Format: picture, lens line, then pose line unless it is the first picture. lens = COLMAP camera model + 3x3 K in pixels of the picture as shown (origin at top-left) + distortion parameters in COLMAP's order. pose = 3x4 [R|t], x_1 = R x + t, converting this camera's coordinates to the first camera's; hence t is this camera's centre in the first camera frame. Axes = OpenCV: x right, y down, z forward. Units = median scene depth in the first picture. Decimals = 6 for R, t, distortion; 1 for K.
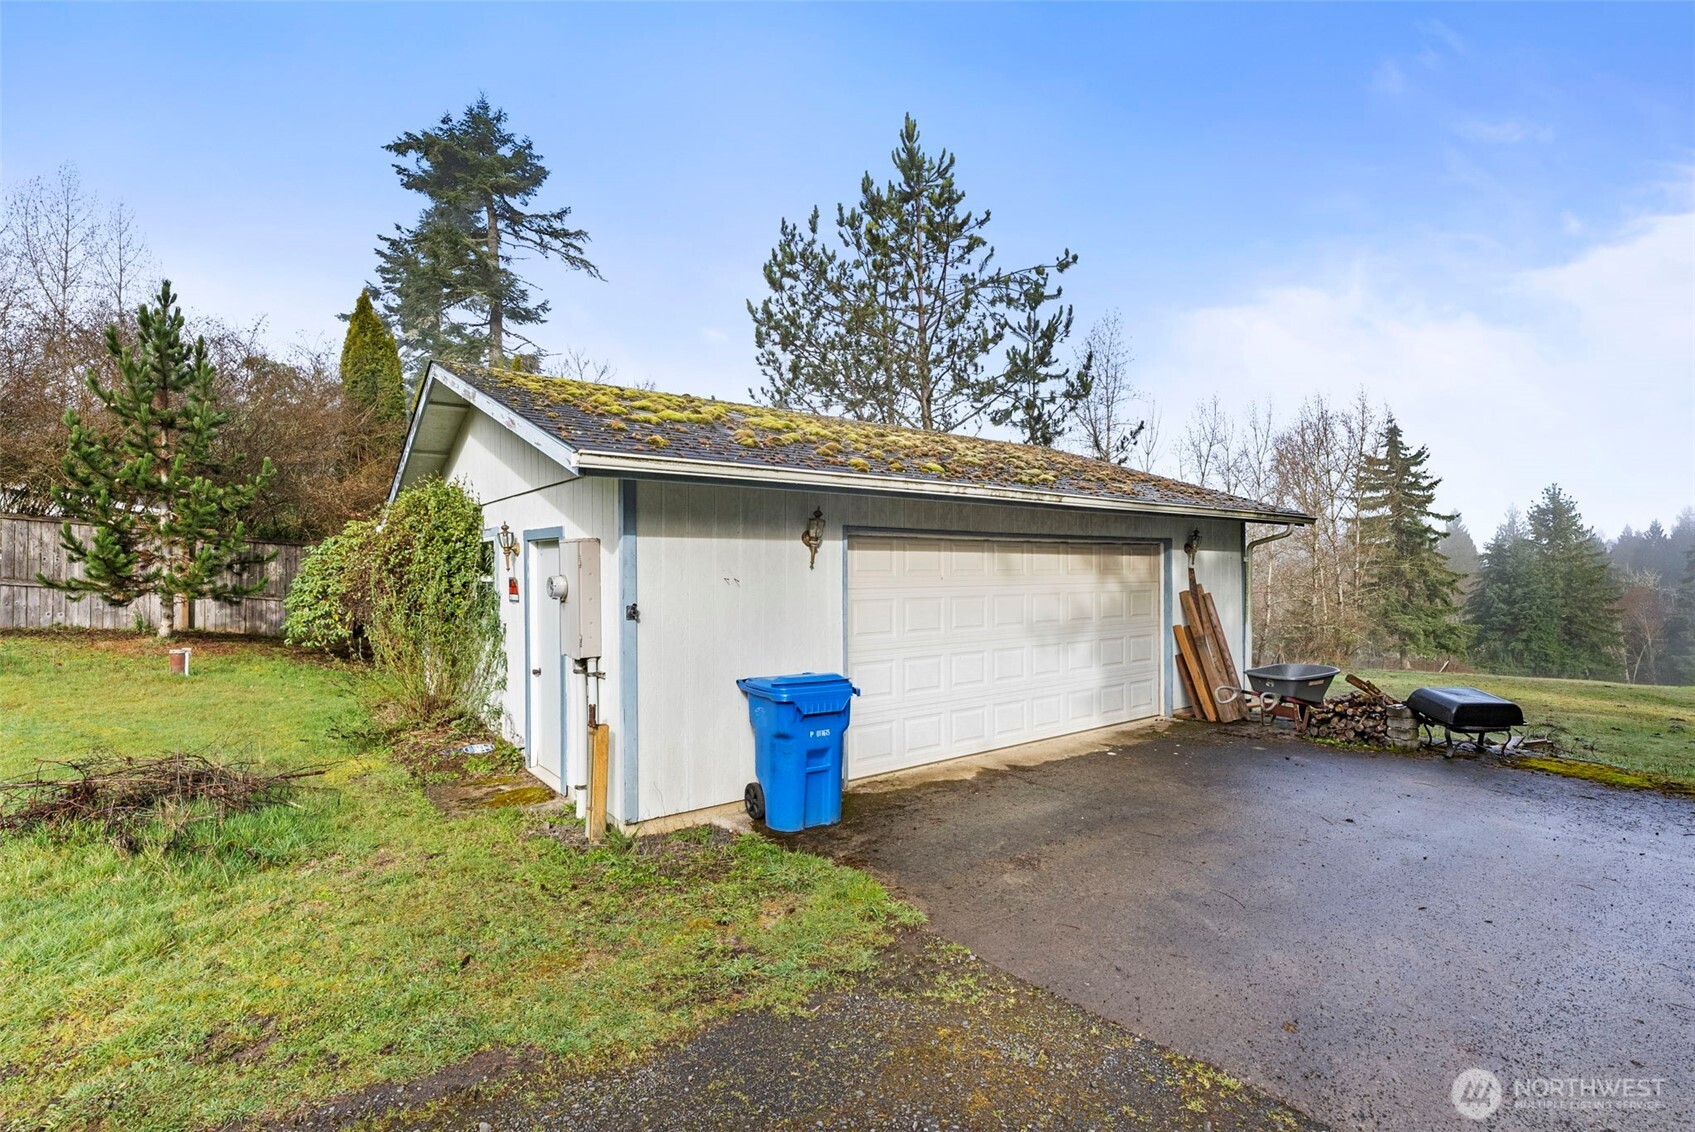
lens RADIAL K [[774.5, 0, 852.1], [0, 774.5, 577.9], [0, 0, 1]] dist [-0.003635, -0.000321]
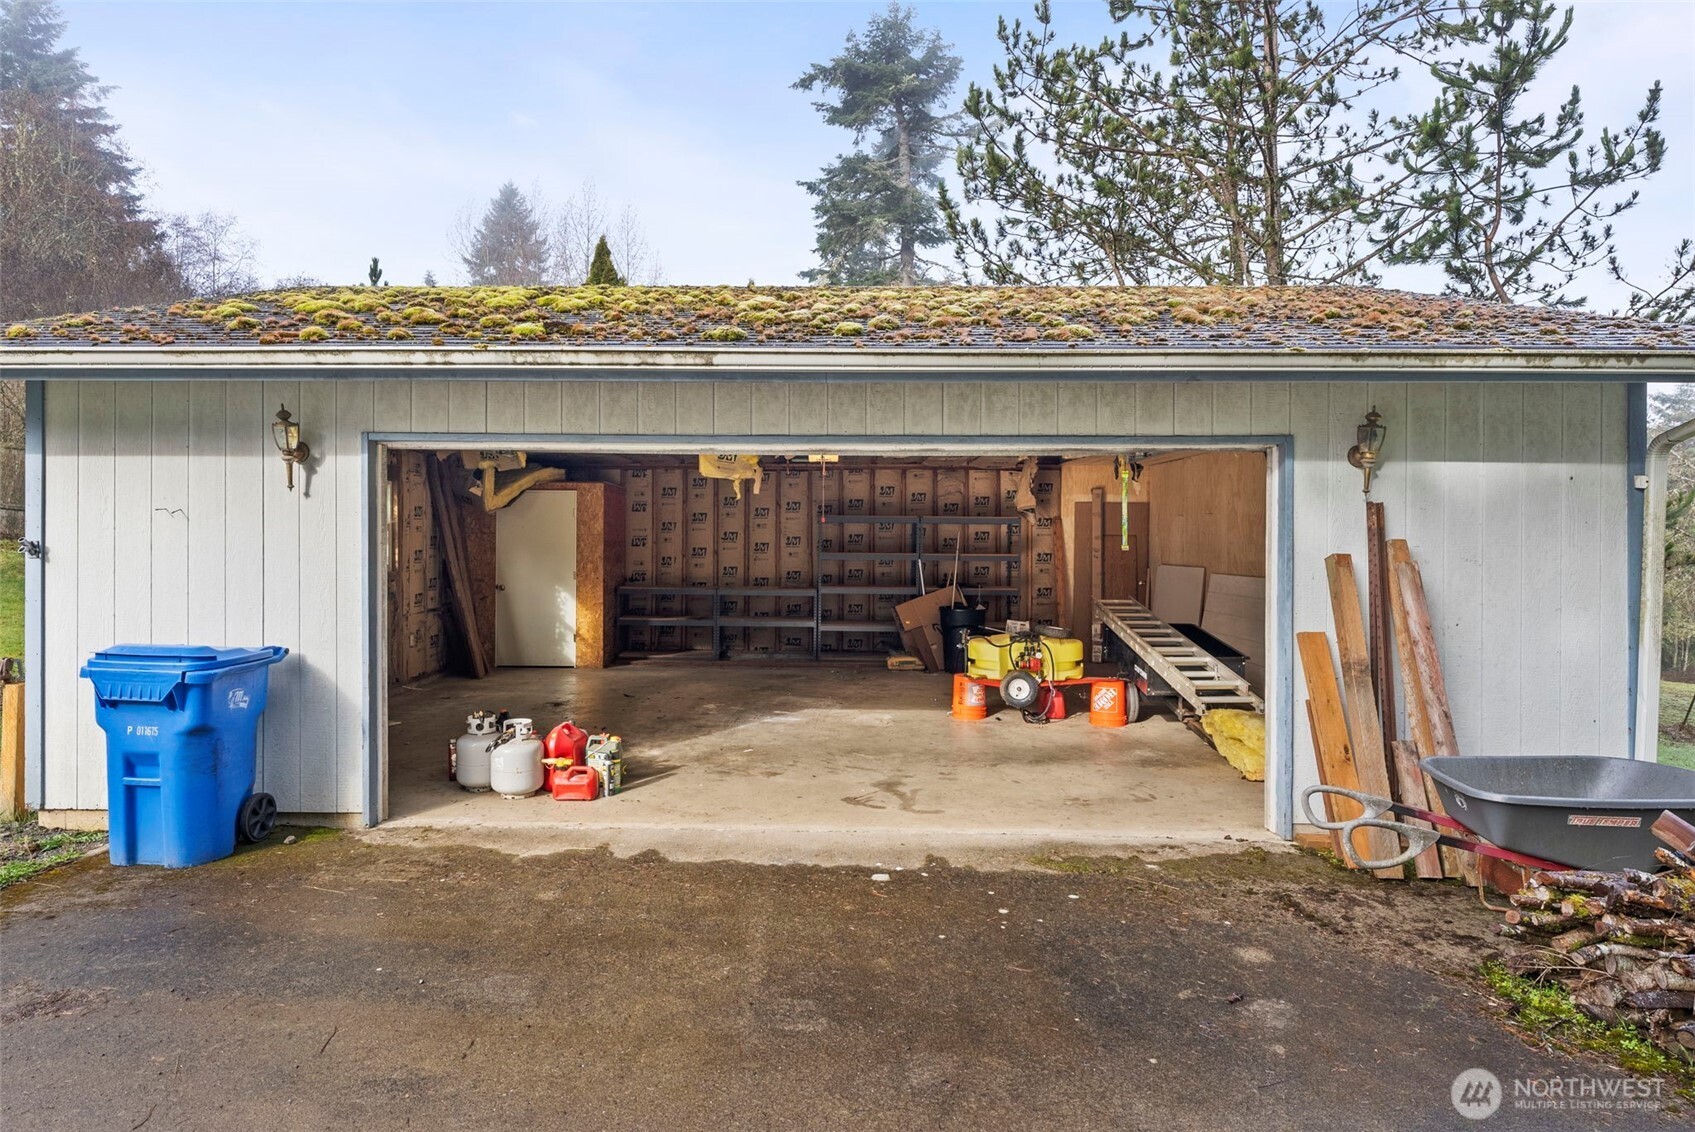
lens RADIAL K [[942.2, 0, 847.9], [0, 942.2, 549.8], [0, 0, 1]] dist [-0.007576, 0.002175]
pose [[0.780844, 0.015910, -0.624524, 0.549705], [-0.015179, 0.999864, 0.006493, 0.014683], [0.624542, 0.004410, 0.780979, 0.423149]]
